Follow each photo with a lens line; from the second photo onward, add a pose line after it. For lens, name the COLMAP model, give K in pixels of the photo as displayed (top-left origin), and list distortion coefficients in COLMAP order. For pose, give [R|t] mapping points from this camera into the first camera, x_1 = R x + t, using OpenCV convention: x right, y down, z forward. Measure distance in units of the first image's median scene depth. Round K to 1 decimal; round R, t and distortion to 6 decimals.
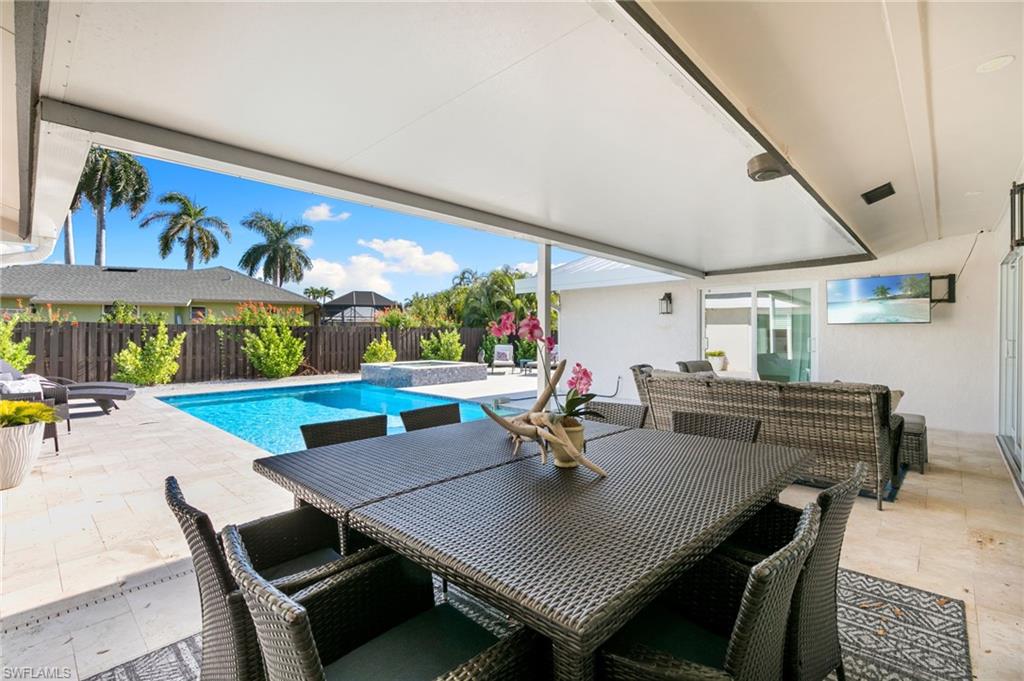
lens RADIAL K [[462.1, 0, 512.8], [0, 462.1, 341.8], [0, 0, 1]] dist [0.008548, -0.000997]
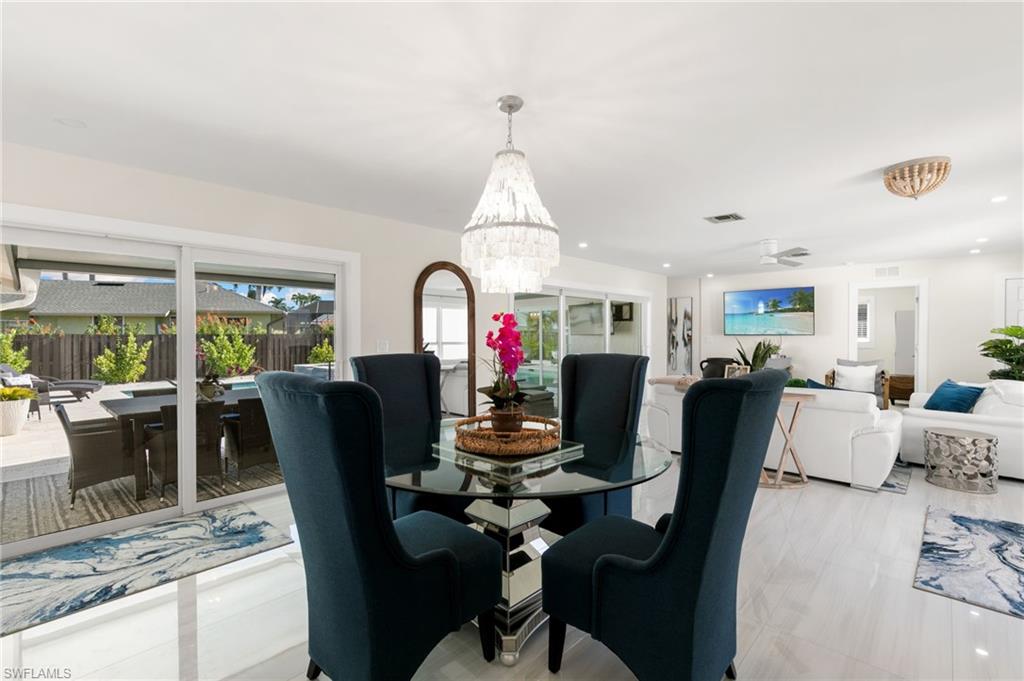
lens RADIAL K [[462.1, 0, 514.2], [0, 462.1, 342.7], [0, 0, 1]] dist [0.008548, -0.000997]
pose [[0.999961, -0.008321, -0.002821, 0.253344], [0.008320, 0.999965, -0.000277, -0.006522], [0.002823, 0.000253, 0.999996, -0.229641]]
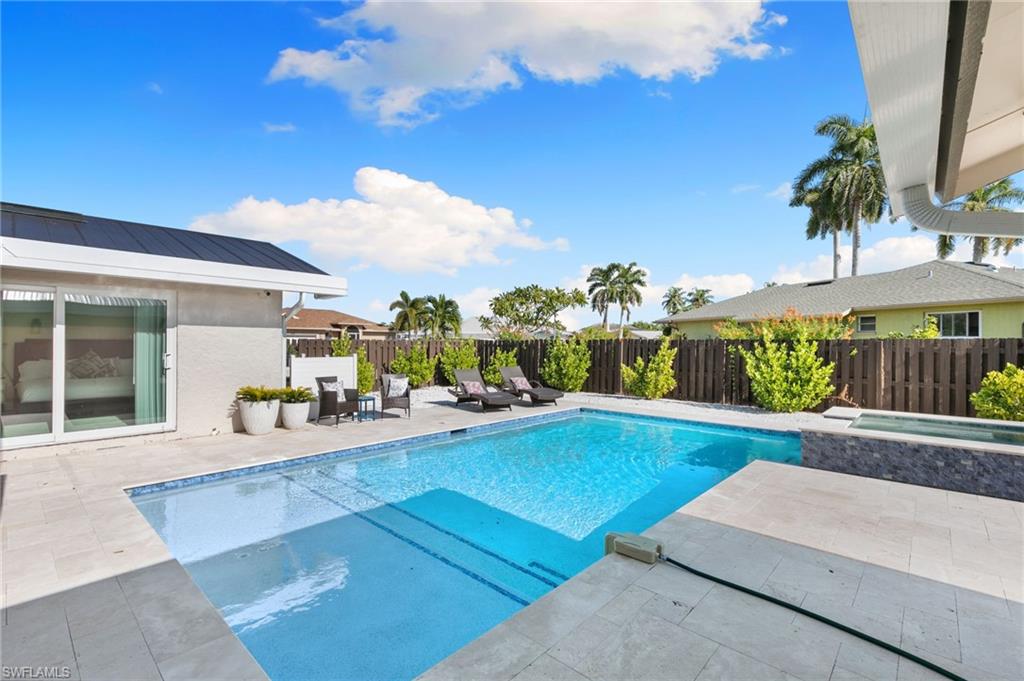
lens RADIAL K [[462.1, 0, 513.7], [0, 462.1, 340.5], [0, 0, 1]] dist [0.008548, -0.000997]
pose [[-0.004959, -0.007615, -0.999959, 0.225175], [-0.023360, 0.999699, -0.007497, -0.018910], [0.999715, 0.023322, -0.005135, 0.595421]]
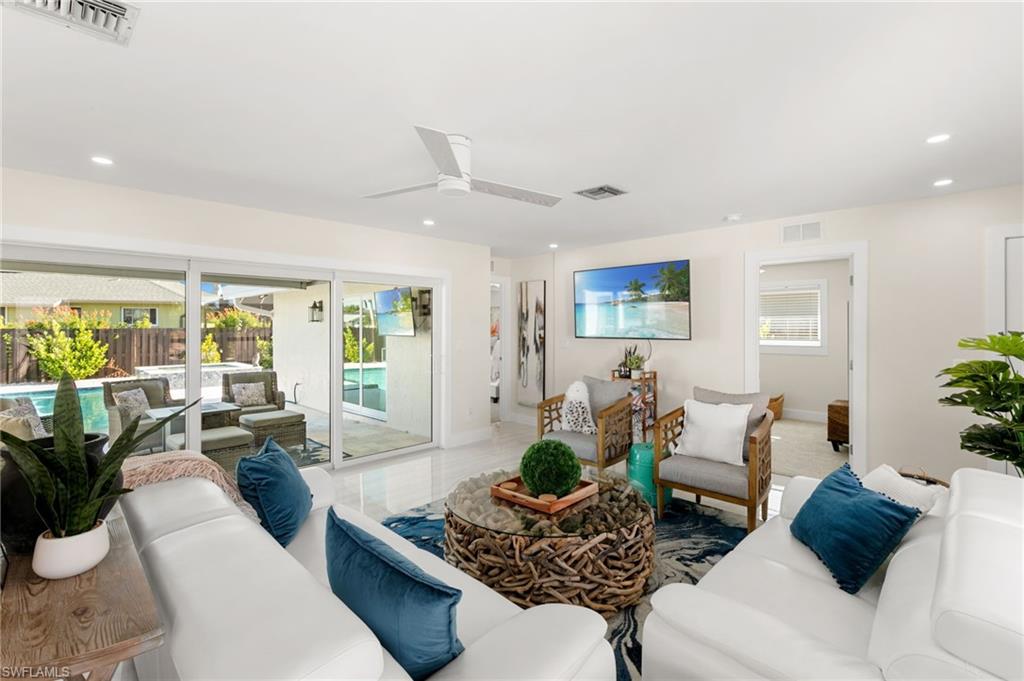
lens RADIAL K [[462.1, 0, 525.6], [0, 462.1, 326.8], [0, 0, 1]] dist [0.008548, -0.000997]
pose [[0.999622, -0.006319, -0.026757, 0.527239], [0.005908, 0.999864, -0.015425, -0.019020], [0.026851, 0.015262, 0.999523, 0.013227]]
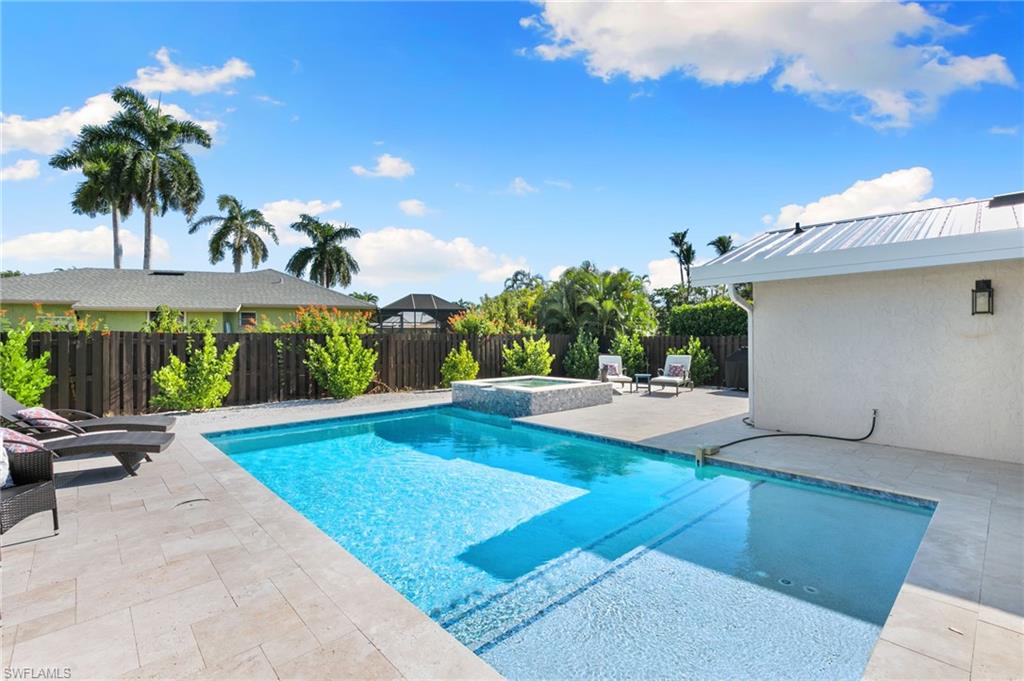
lens RADIAL K [[462.1, 0, 513.5], [0, 462.1, 343.8], [0, 0, 1]] dist [0.008548, -0.000997]
pose [[0.997727, -0.004089, -0.067262, -0.162986], [0.003742, 0.999979, -0.005288, -0.012431], [0.067282, 0.005024, 0.997721, 0.213694]]
